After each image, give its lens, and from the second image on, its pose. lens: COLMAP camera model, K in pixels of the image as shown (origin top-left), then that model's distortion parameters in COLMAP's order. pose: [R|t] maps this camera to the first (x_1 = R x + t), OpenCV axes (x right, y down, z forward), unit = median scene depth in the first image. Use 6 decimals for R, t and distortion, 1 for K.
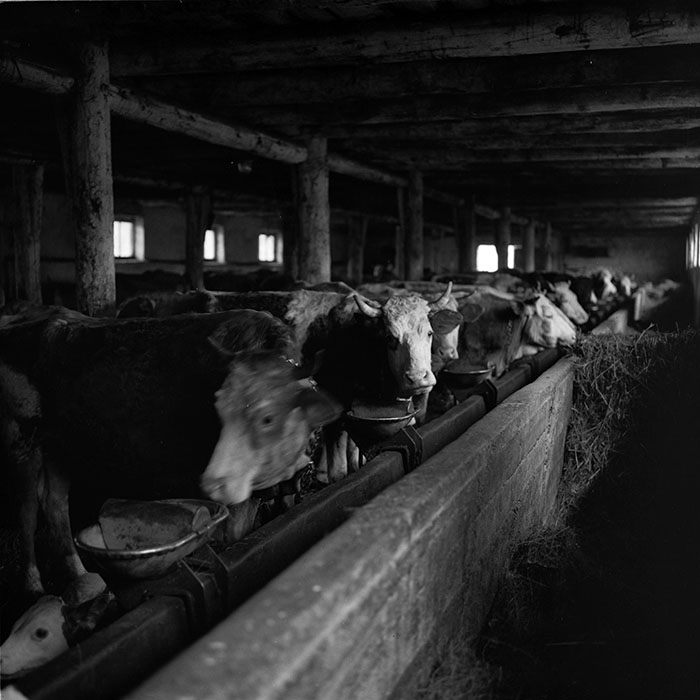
lens RADIAL K [[1460.1, 0, 349.9], [0, 1460.1, 405.3], [0, 0, 1]] dist [0.052914, 0.535881]
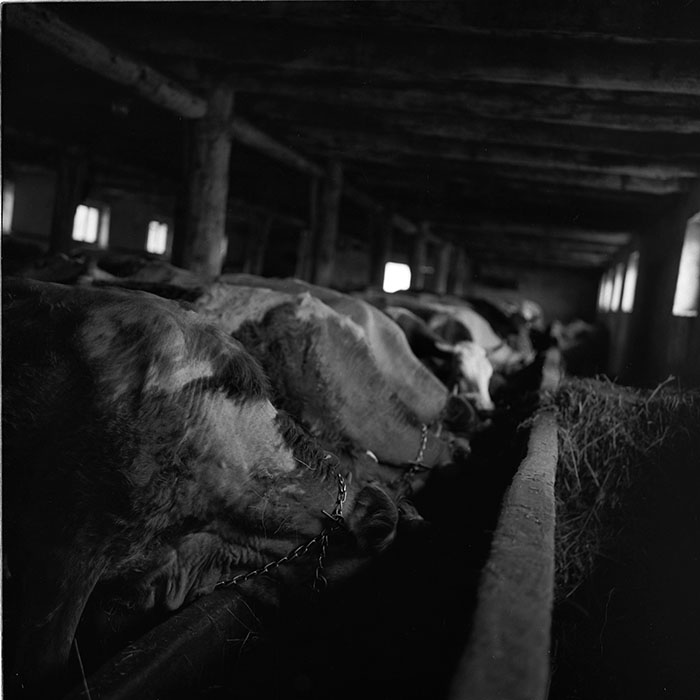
lens RADIAL K [[1460.1, 0, 349.9], [0, 1460.1, 405.3], [0, 0, 1]] dist [0.052914, 0.535881]
pose [[0.991632, 0.101974, 0.079160, 0.000740], [-0.101266, 0.994775, -0.012922, -0.011608], [-0.080064, 0.004798, 0.996778, 0.212322]]
